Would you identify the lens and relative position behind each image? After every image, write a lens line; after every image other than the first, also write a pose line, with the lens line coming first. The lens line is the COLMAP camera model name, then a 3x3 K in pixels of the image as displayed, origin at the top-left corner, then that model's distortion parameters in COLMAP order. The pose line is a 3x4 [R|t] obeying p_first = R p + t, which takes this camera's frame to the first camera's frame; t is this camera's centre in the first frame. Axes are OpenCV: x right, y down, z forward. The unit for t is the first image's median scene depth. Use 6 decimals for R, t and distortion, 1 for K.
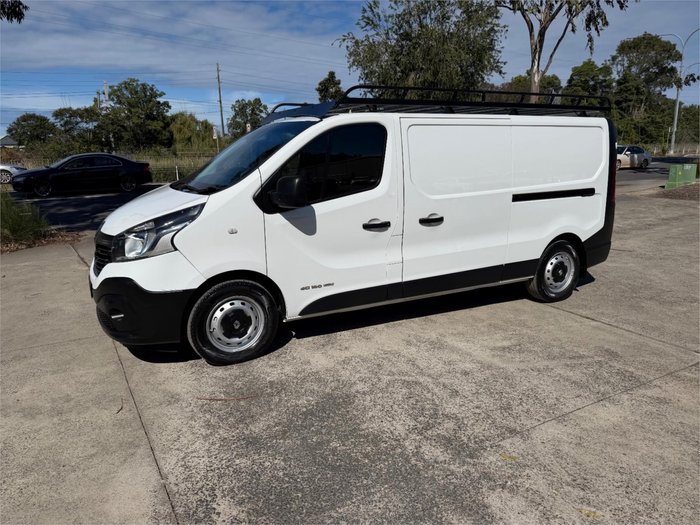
lens RADIAL K [[496.7, 0, 346.8], [0, 496.7, 259.4], [0, 0, 1]] dist [0.040859, -0.055982]
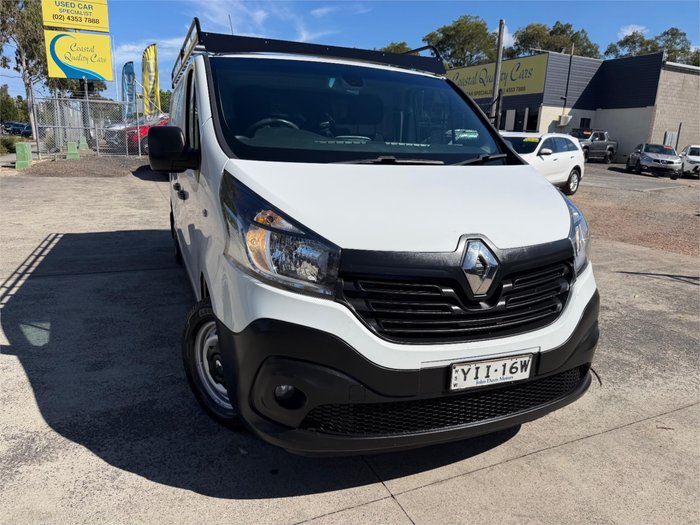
lens RADIAL K [[498.7, 0, 353.6], [0, 498.7, 260.0], [0, 0, 1]] dist [-0.007057, -0.005500]
pose [[0.103572, -0.215193, 0.971064, -0.914587], [0.178412, 0.964499, 0.194709, -0.155325], [-0.978490, 0.153083, 0.138288, 0.997571]]
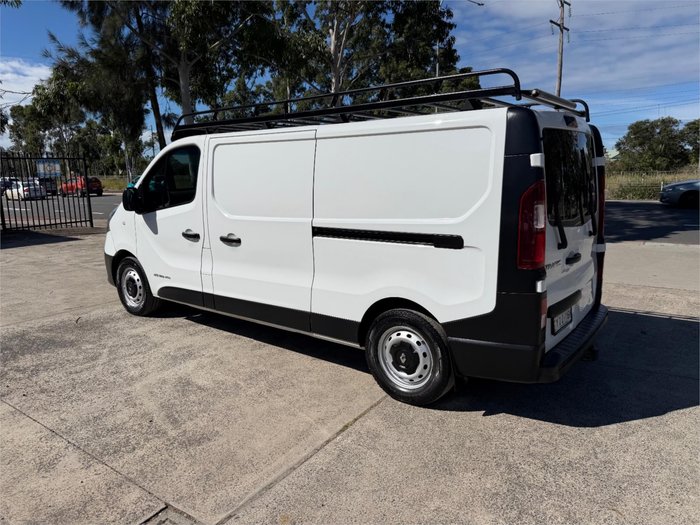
lens RADIAL K [[500.7, 0, 347.1], [0, 500.7, 261.6], [0, 0, 1]] dist [0.034248, -0.049474]
pose [[0.412882, 0.167464, -0.895257, 1.203097], [-0.185932, 0.977748, 0.097145, -0.182733], [0.891604, 0.126347, 0.434831, 0.808432]]
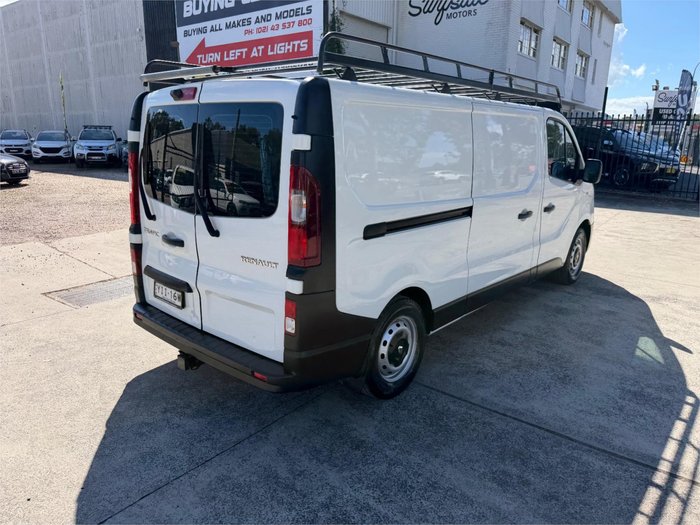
lens RADIAL K [[494.5, 0, 329.1], [0, 494.5, 264.4], [0, 0, 1]] dist [0.004304, -0.001995]
pose [[-0.943408, 0.083063, -0.321063, 0.667648], [-0.072716, 0.892755, 0.444635, -0.490341], [0.323563, 0.442819, -0.836192, 2.166940]]
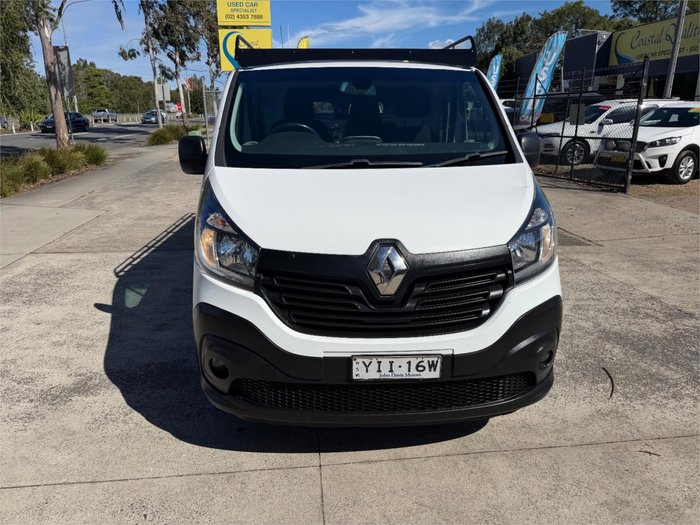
lens RADIAL K [[503.5, 0, 347.9], [0, 503.5, 249.5], [0, 0, 1]] dist [-0.007344, -0.001451]
pose [[0.417272, -0.228275, 0.879645, -0.910862], [0.198278, 0.967488, 0.157015, -0.145384], [-0.886888, 0.108896, 0.448967, 0.764309]]
